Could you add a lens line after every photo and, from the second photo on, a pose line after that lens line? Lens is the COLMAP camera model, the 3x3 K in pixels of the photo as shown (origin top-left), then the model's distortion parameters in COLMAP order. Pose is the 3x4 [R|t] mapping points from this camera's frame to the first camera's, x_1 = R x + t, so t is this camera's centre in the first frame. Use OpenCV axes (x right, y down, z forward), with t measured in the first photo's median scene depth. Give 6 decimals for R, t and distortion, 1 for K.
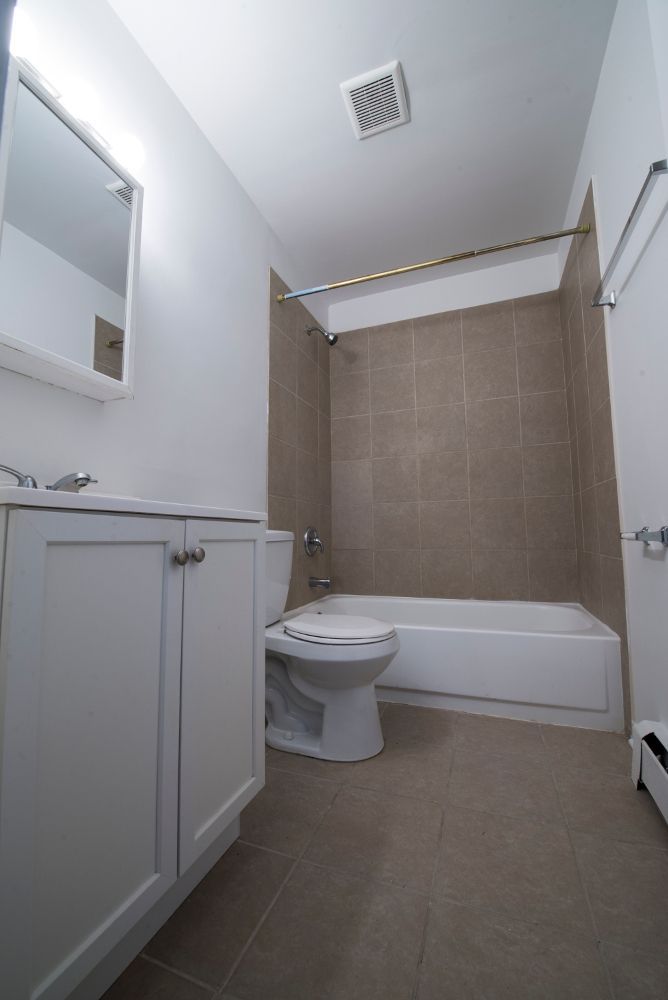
lens RADIAL K [[423.7, 0, 292.4], [0, 423.7, 548.7], [0, 0, 1]] dist [-0.019823, -0.000808]
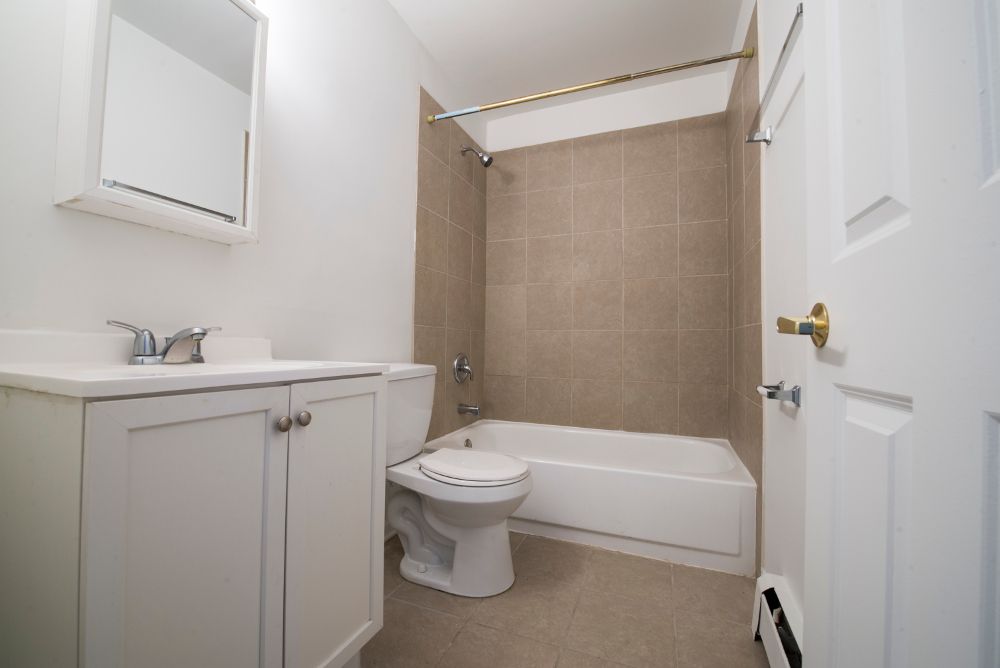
lens RADIAL K [[423.7, 0, 503.1], [0, 423.7, 338.1], [0, 0, 1]] dist [-0.019823, -0.000808]
pose [[0.999516, 0.023679, -0.020159, 0.190509], [-0.022472, 0.998055, 0.058150, -0.175099], [0.021497, -0.057669, 0.998104, 0.012592]]
